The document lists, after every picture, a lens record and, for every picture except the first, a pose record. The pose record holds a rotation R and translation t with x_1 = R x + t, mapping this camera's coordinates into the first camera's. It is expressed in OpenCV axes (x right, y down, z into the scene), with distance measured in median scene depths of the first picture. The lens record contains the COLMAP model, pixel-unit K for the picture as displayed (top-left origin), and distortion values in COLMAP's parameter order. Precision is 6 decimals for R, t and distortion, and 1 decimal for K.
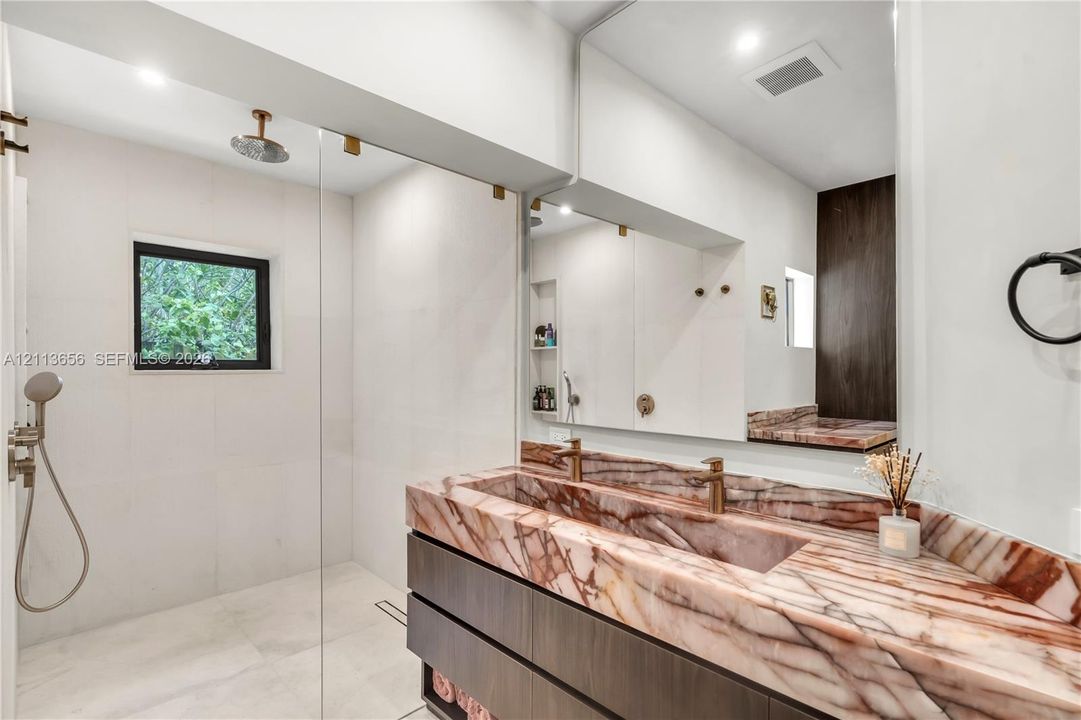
lens RADIAL K [[498.3, 0, 533.1], [0, 498.3, 373.6], [0, 0, 1]] dist [-0.002927, 0.002082]
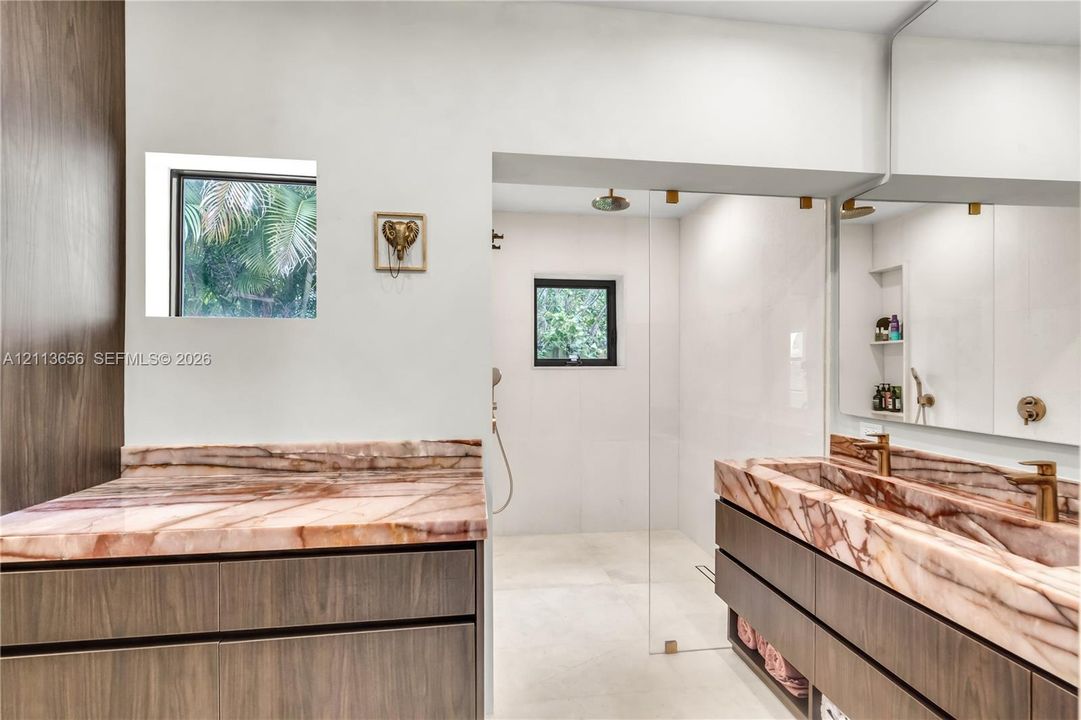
lens RADIAL K [[498.3, 0, 541.1], [0, 498.3, 365.1], [0, 0, 1]] dist [-0.002927, 0.002082]
pose [[0.804642, -0.001152, -0.593759, 0.126542], [-0.004690, 0.999955, -0.008296, 0.001603], [0.593742, 0.009460, 0.804600, -0.239035]]
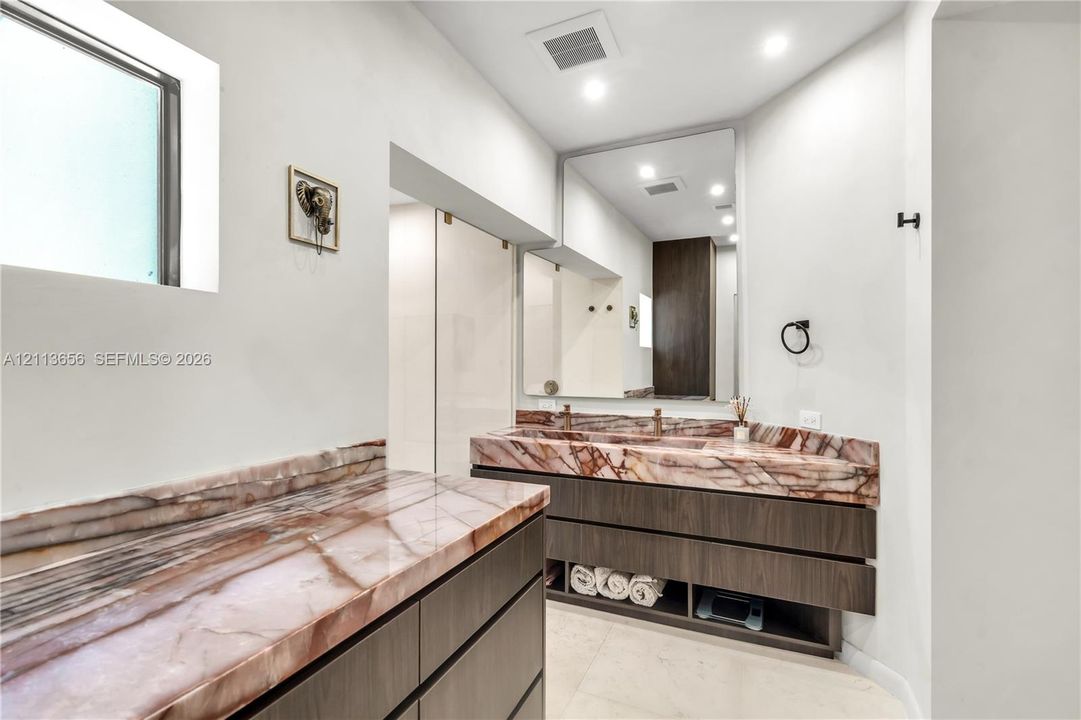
lens RADIAL K [[498.3, 0, 537.1], [0, 498.3, 355.6], [0, 0, 1]] dist [-0.002927, 0.002082]
pose [[0.928417, 0.006524, 0.371483, -0.613659], [0.001465, 0.999774, -0.021218, 0.004553], [-0.371538, 0.020244, 0.928197, -0.487841]]
